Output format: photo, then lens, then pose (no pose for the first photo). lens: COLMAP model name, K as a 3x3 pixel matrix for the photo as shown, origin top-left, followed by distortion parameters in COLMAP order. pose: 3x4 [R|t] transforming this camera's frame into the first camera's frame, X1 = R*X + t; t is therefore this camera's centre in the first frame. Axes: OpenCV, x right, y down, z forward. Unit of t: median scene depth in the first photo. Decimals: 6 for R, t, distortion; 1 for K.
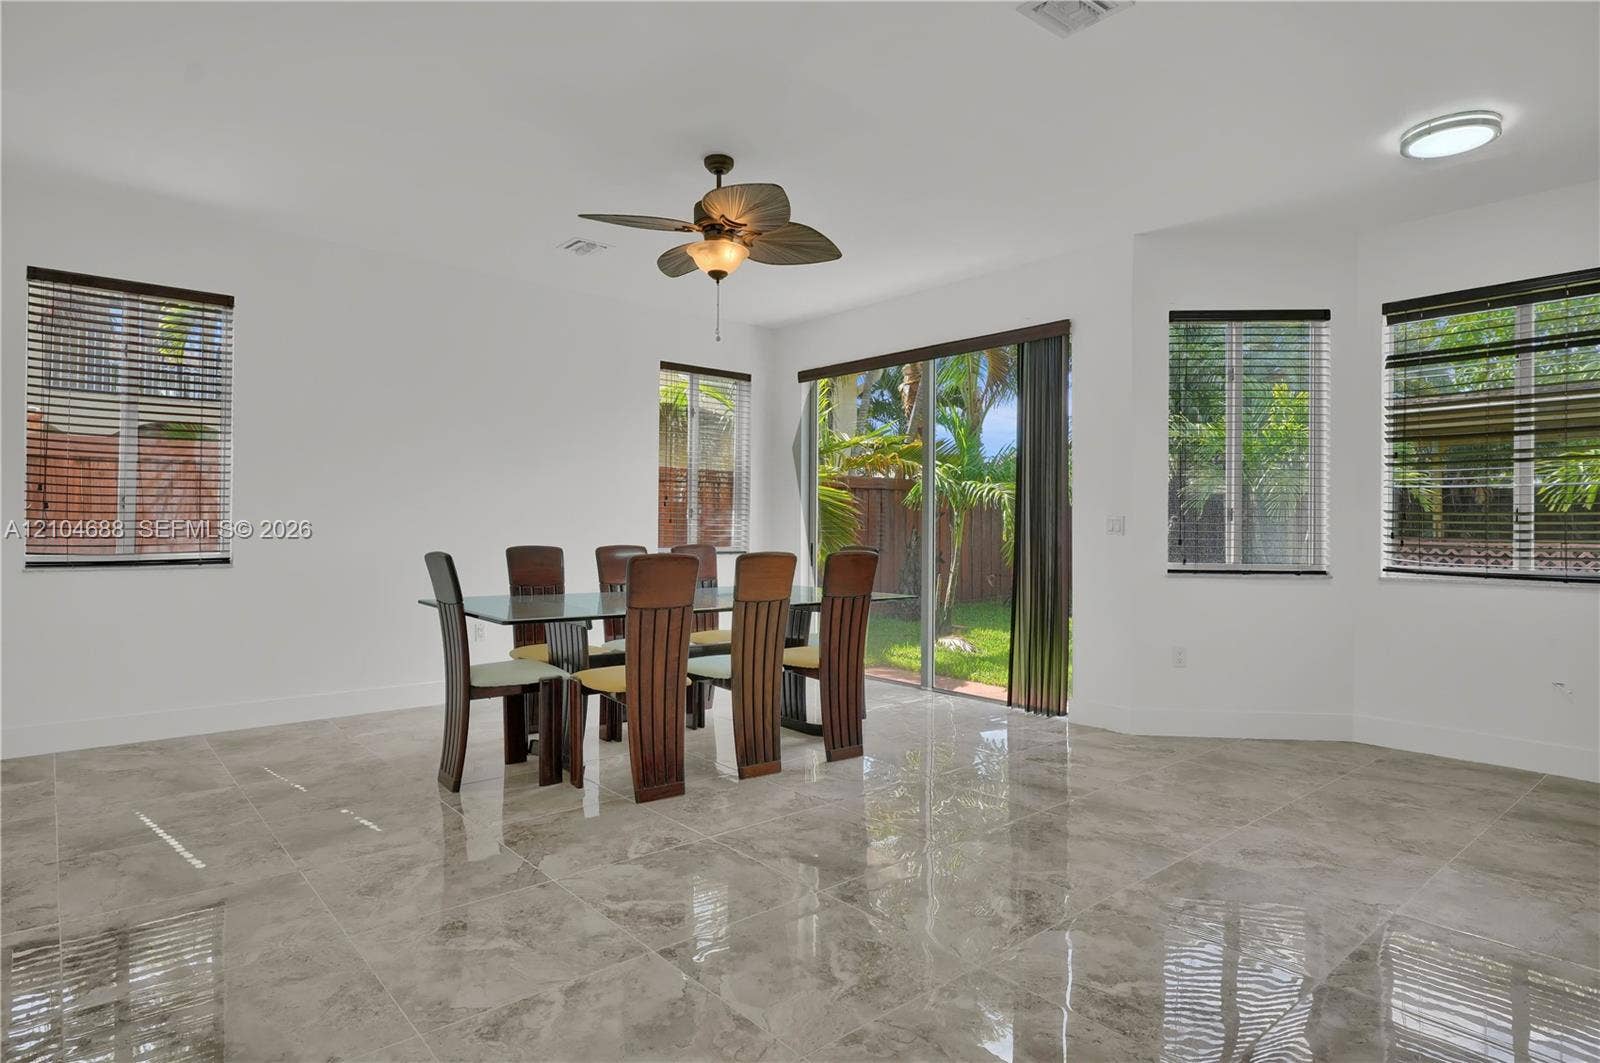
lens RADIAL K [[856.7, 0, 800.0], [0, 856.7, 531.5], [0, 0, 1]] dist [-0.016144, 0.006675]
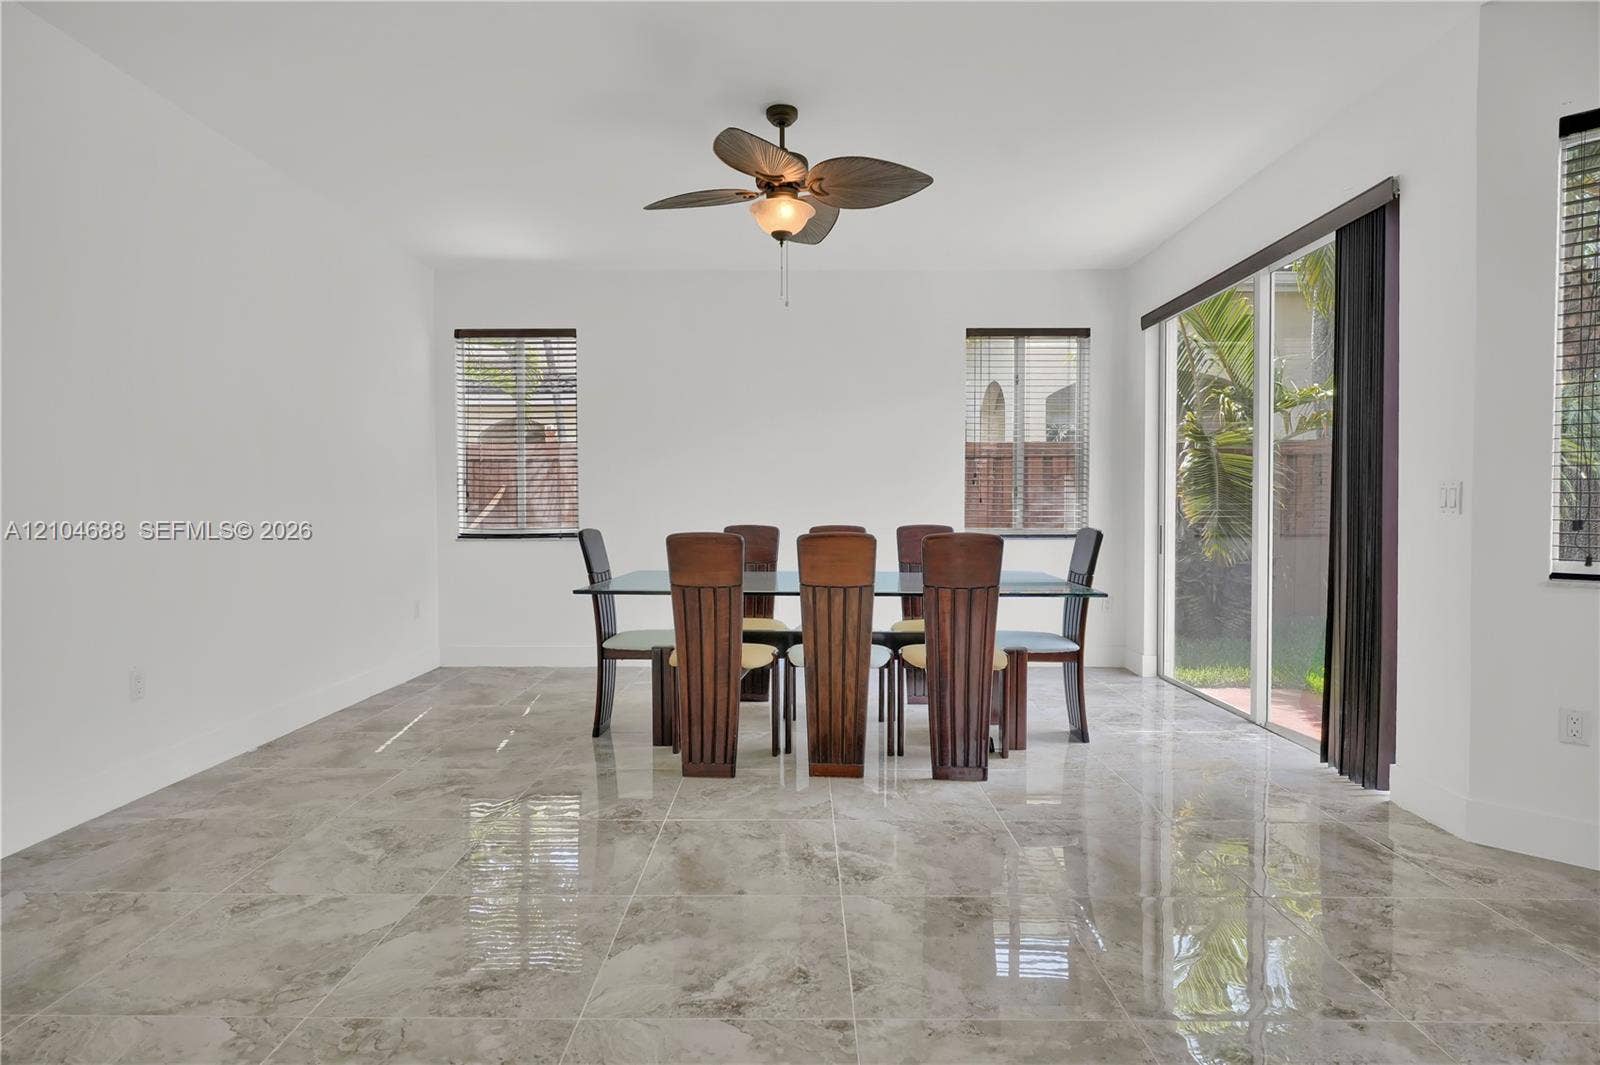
lens RADIAL K [[856.7, 0, 800.0], [0, 856.7, 532.5], [0, 0, 1]] dist [-0.016144, 0.006675]
pose [[0.761586, 0.012788, -0.647937, 0.506909], [0.002949, 0.999727, 0.023196, 0.002270], [0.648057, -0.019576, 0.761340, 0.276579]]
